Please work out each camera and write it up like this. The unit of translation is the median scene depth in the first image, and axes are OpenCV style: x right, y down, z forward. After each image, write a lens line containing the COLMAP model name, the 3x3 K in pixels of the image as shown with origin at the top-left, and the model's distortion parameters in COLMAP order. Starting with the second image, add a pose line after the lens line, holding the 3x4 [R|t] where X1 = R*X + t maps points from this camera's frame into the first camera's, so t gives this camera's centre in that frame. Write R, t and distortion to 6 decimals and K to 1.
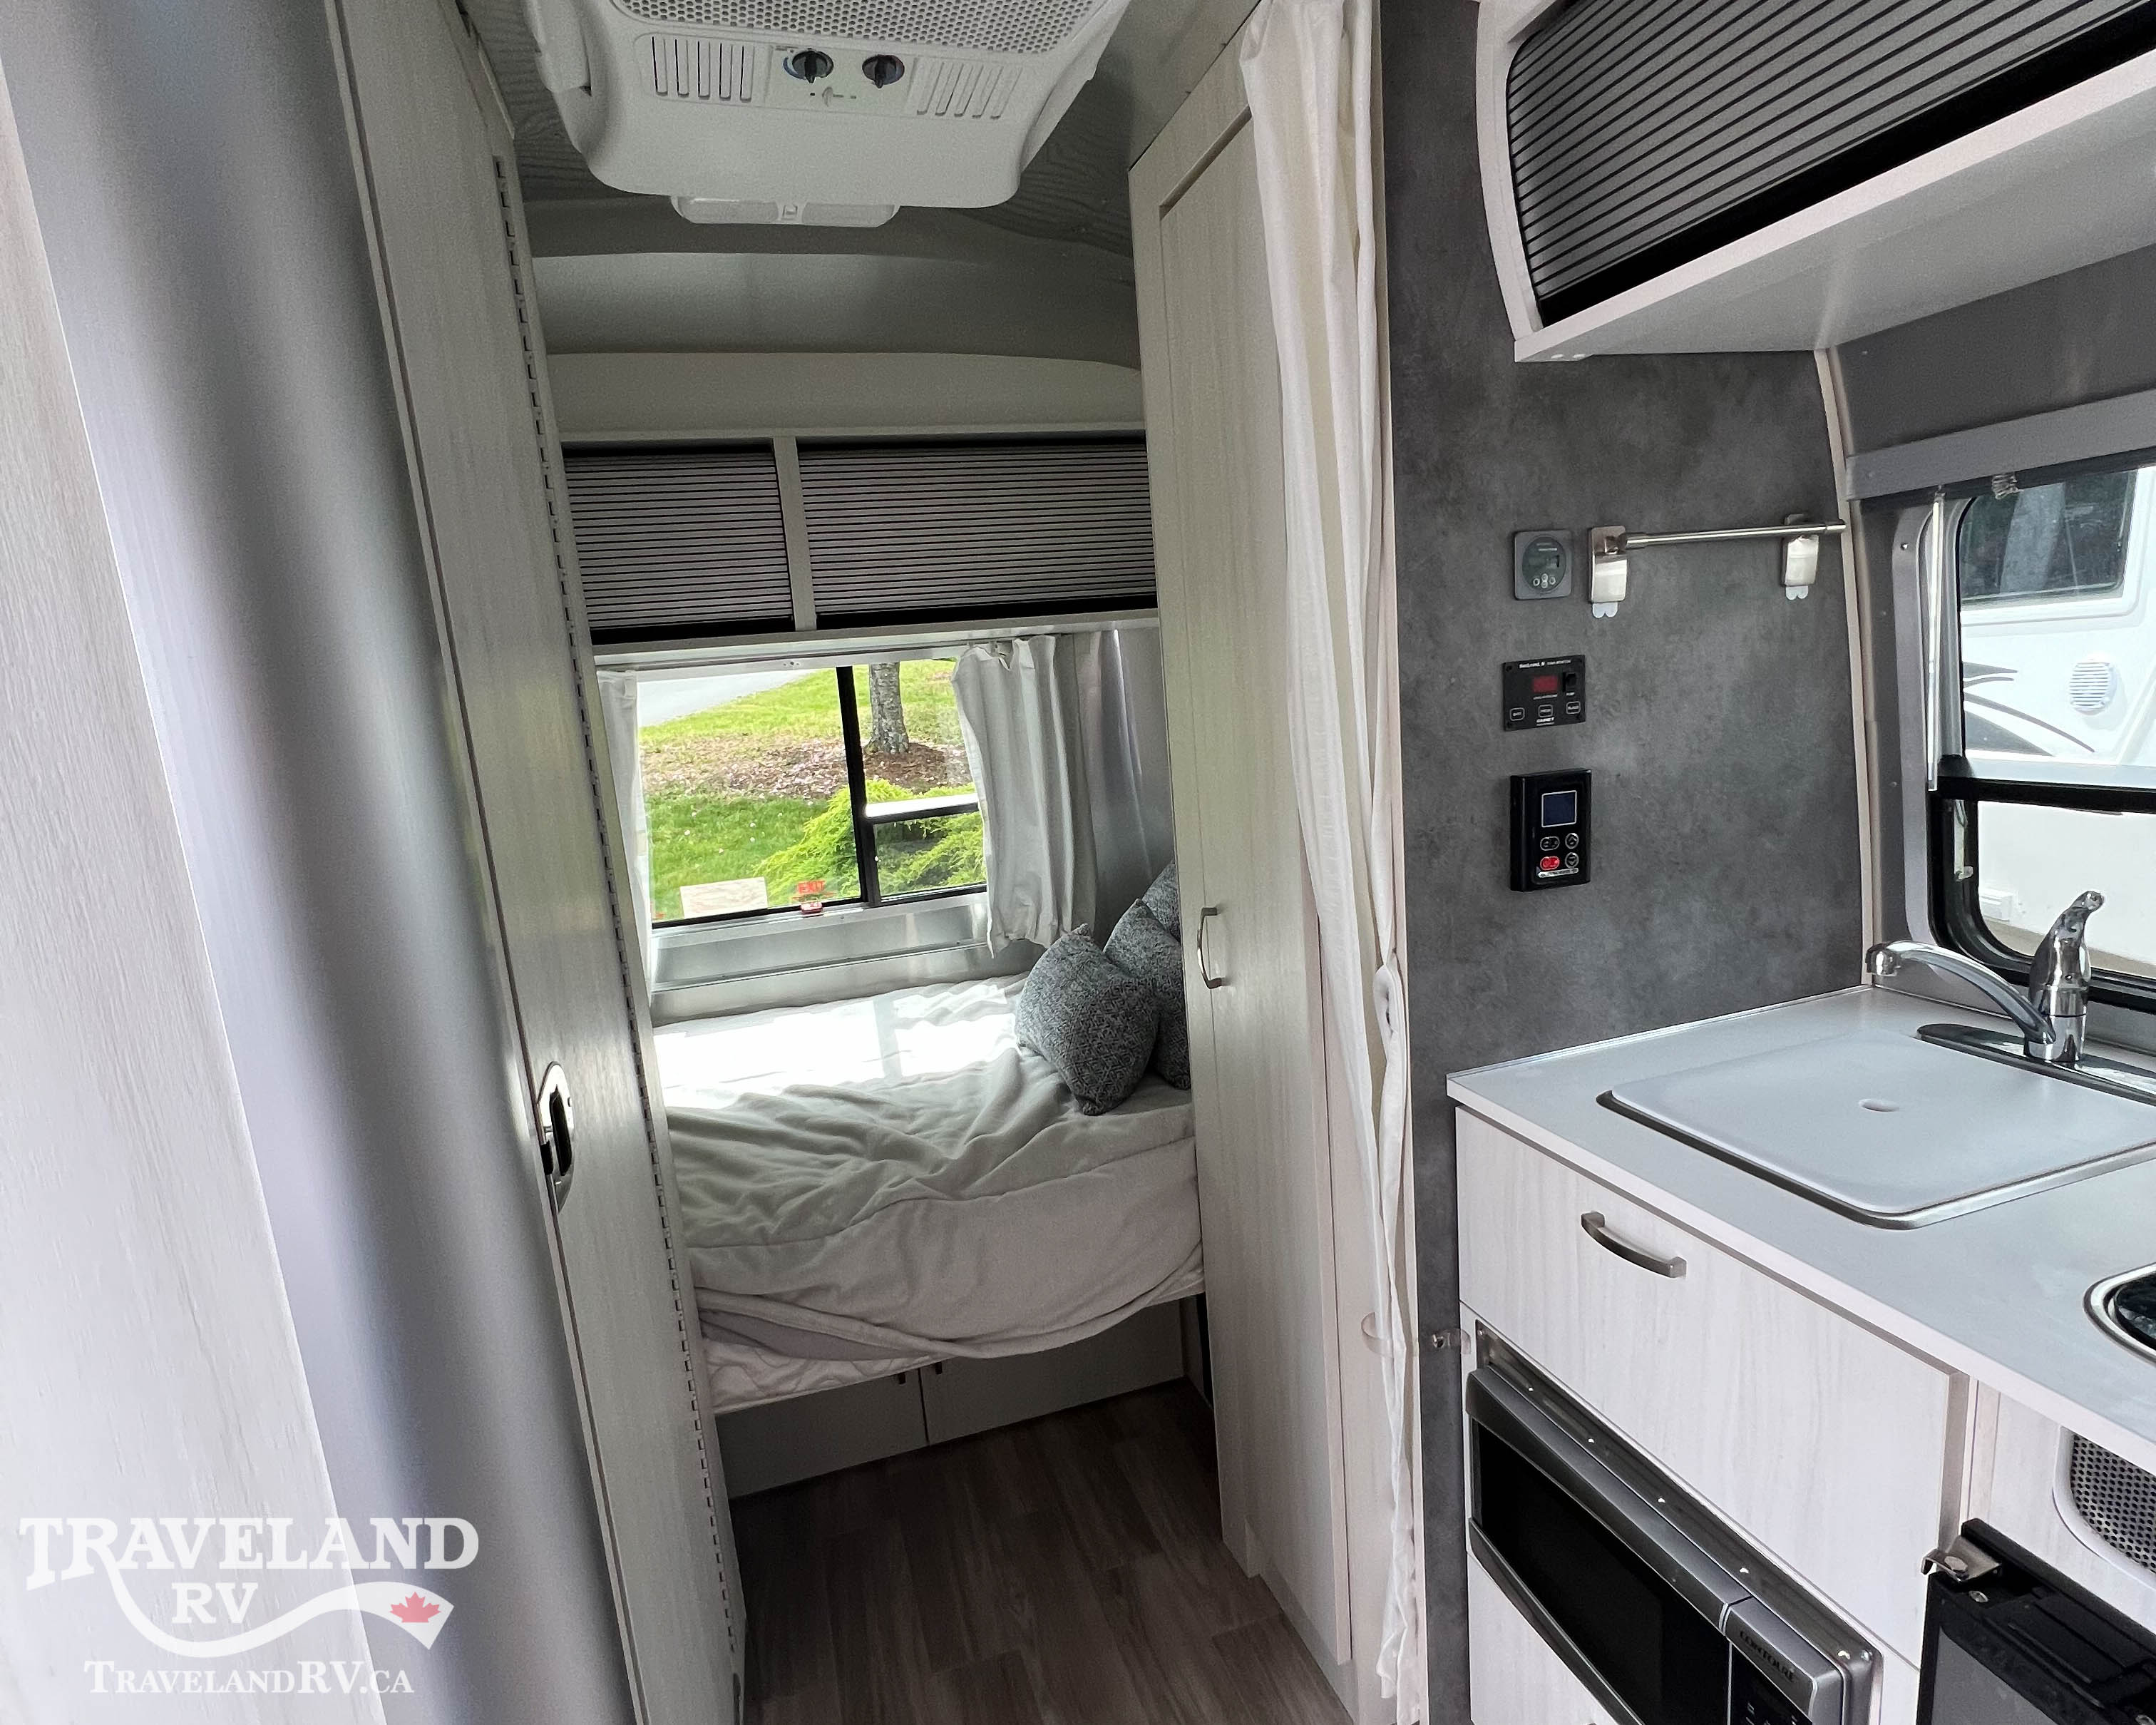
lens RADIAL K [[1151.9, 0, 1083.6], [0, 1151.9, 881.0], [0, 0, 1]] dist [0.003282, -0.004165]
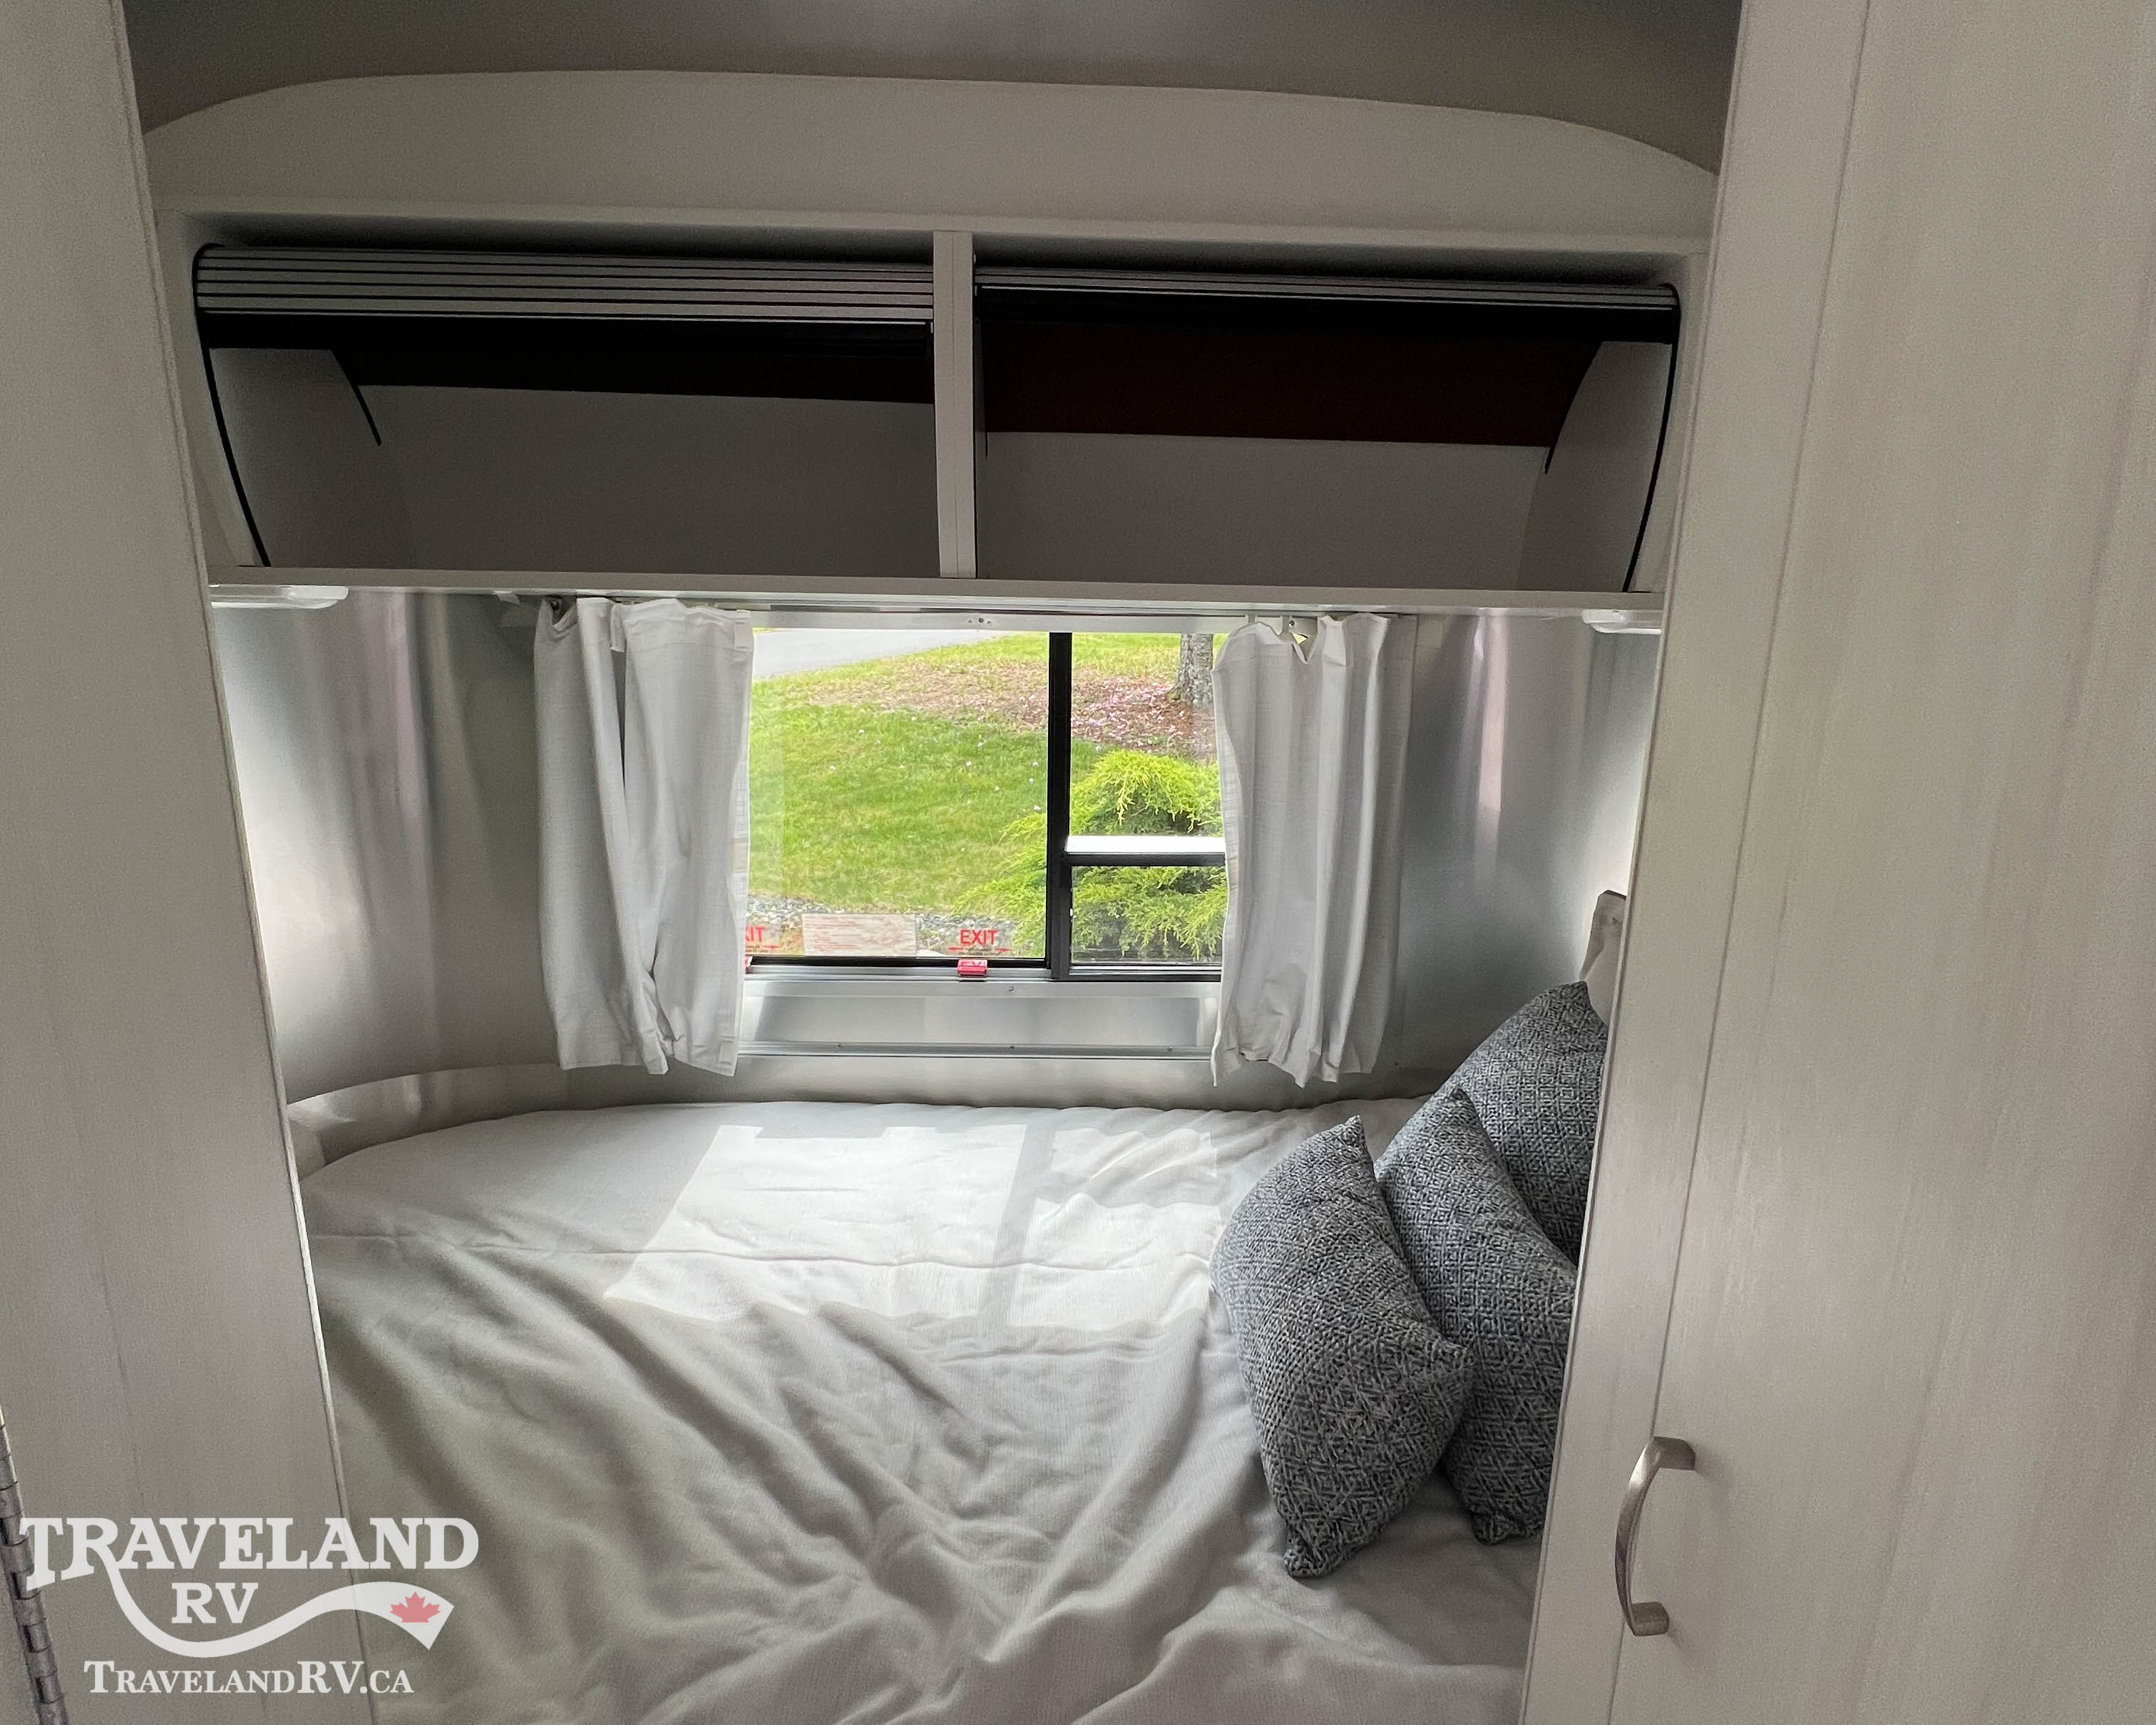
lens RADIAL K [[1162.0, 0, 1078.8], [0, 1162.0, 882.7], [0, 0, 1]] dist [-0.001140, 0.000614]
pose [[0.955909, 0.157754, -0.247693, -0.005673], [-0.145492, 0.987076, 0.067171, -0.088721], [0.255088, -0.028172, 0.966507, 0.343209]]
